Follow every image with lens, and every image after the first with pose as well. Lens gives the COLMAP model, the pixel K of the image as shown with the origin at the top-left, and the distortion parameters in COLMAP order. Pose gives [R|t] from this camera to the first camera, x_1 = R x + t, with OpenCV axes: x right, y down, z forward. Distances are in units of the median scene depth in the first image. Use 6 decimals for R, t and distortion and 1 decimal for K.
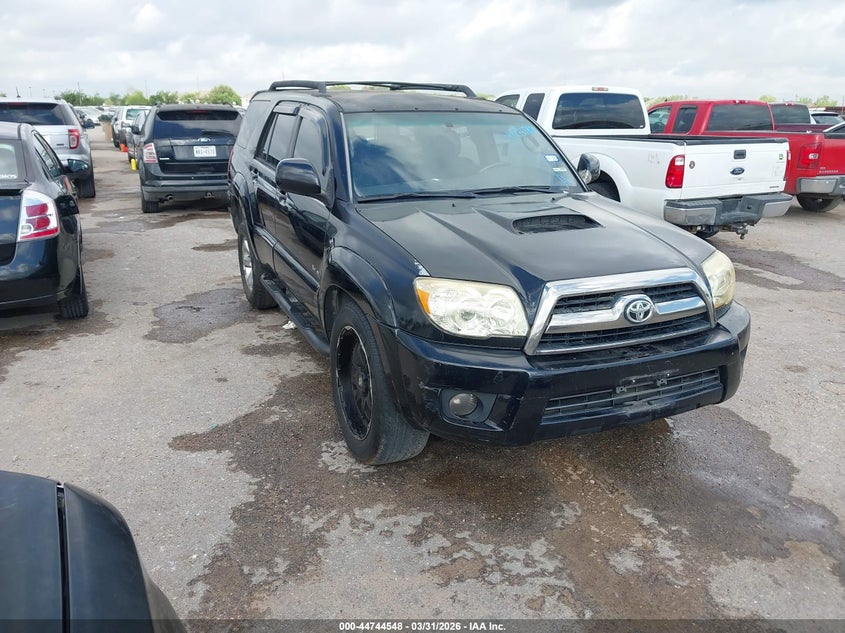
lens RADIAL K [[693.8, 0, 408.9], [0, 693.8, 314.9], [0, 0, 1]] dist [0.001327, 0.005037]
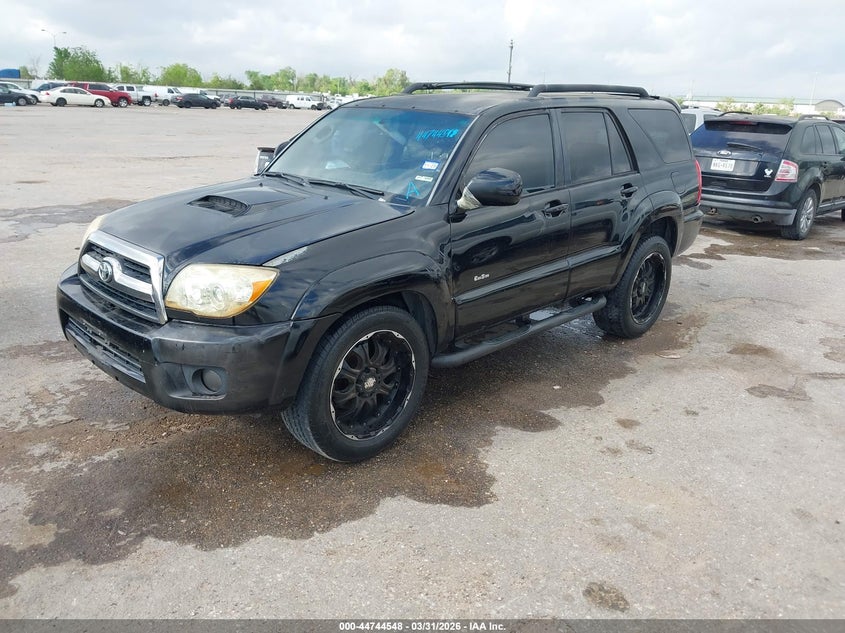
lens RADIAL K [[693.8, 0, 408.9], [0, 693.8, 314.9], [0, 0, 1]] dist [0.001327, 0.005037]
pose [[0.333652, 0.283666, -0.899005, 1.462871], [-0.304212, 0.935031, 0.182130, -0.284195], [0.892262, 0.212720, 0.398270, 0.945052]]
